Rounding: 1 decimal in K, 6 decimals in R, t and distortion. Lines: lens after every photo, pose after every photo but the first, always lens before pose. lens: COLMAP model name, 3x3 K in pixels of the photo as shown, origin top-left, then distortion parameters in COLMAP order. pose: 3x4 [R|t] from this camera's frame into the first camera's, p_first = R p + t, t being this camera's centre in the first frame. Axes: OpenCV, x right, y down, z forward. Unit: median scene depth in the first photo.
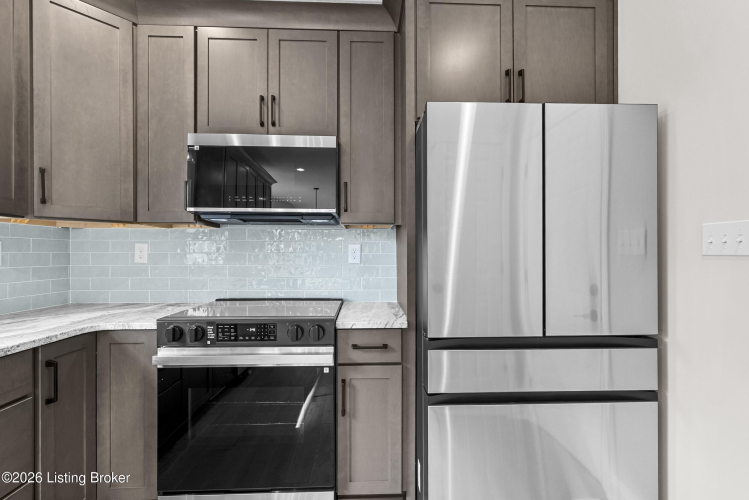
lens RADIAL K [[342.3, 0, 376.5], [0, 342.3, 253.4], [0, 0, 1]] dist [-0.000547, 0.000668]
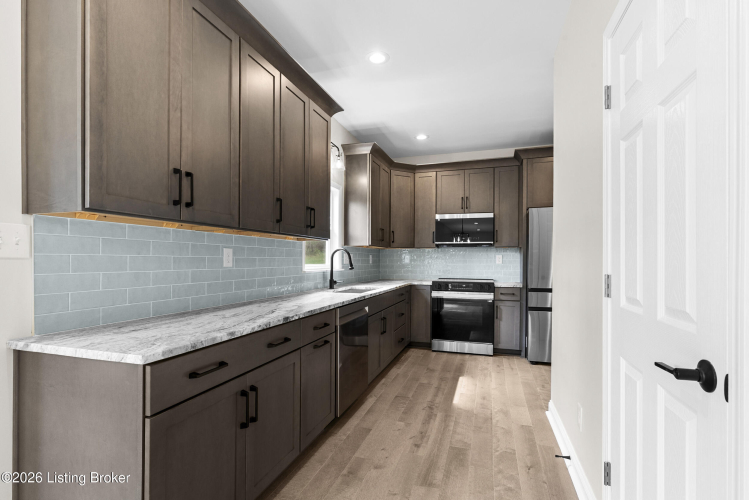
lens RADIAL K [[342.3, 0, 379.4], [0, 342.3, 264.2], [0, 0, 1]] dist [-0.000547, 0.000668]
pose [[0.936807, 0.008621, -0.349741, -0.021727], [-0.001571, 0.999790, 0.020436, -0.017198], [0.349844, -0.018595, 0.936624, -1.842946]]
